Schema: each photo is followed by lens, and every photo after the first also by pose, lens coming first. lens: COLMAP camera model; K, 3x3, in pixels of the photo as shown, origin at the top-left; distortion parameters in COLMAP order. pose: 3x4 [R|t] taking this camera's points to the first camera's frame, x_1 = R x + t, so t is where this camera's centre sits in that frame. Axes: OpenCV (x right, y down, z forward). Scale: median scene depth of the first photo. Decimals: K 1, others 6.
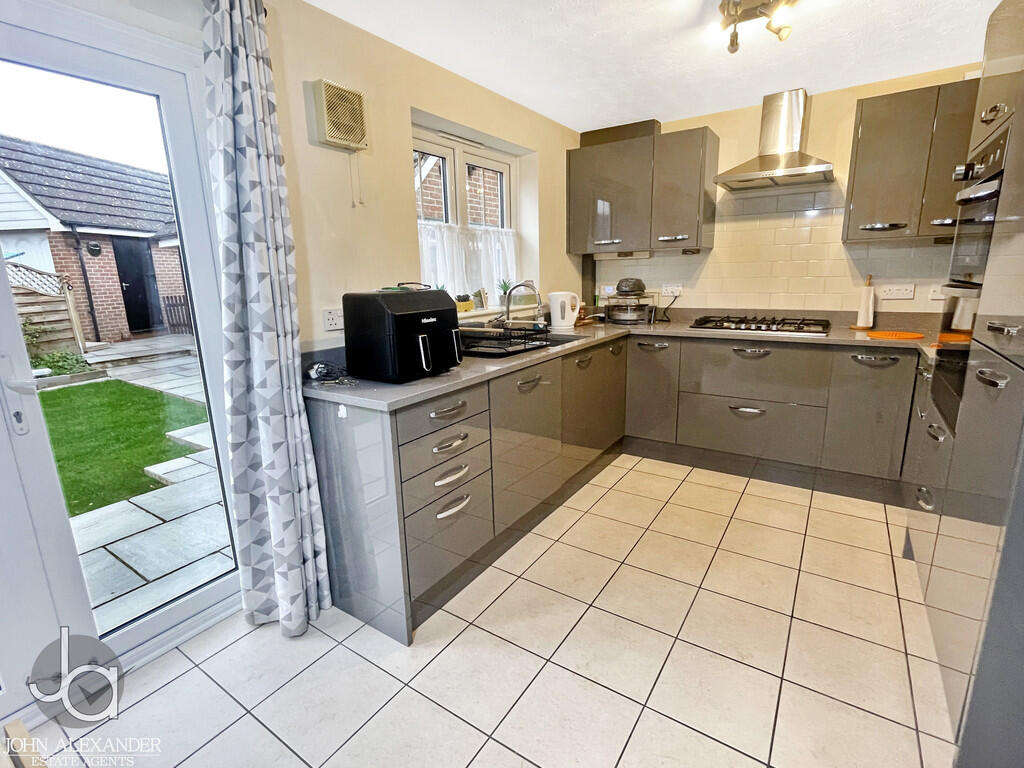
lens RADIAL K [[489.3, 0, 510.0], [0, 489.3, 382.4], [0, 0, 1]] dist [-0.003424, 0.000505]
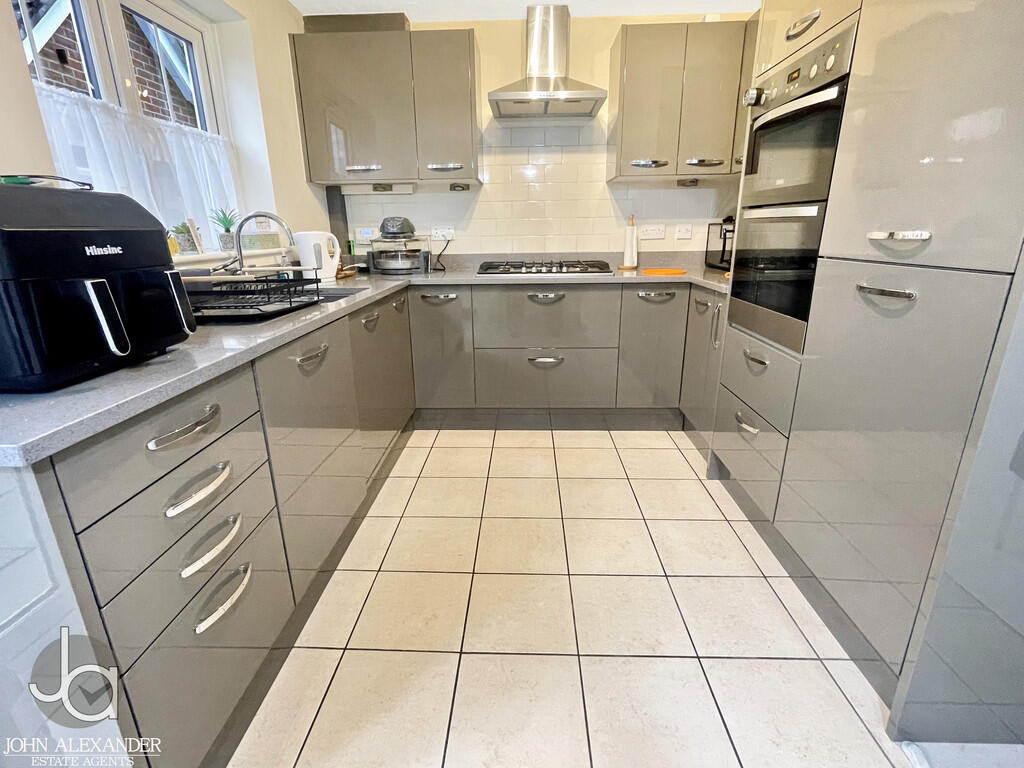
lens RADIAL K [[489.3, 0, 510.0], [0, 489.3, 382.4], [0, 0, 1]] dist [-0.003424, 0.000505]
pose [[0.849403, -0.144114, 0.507686, -0.052654], [0.106934, 0.989037, 0.101843, -0.003680], [-0.516797, -0.032217, 0.855502, 0.226725]]
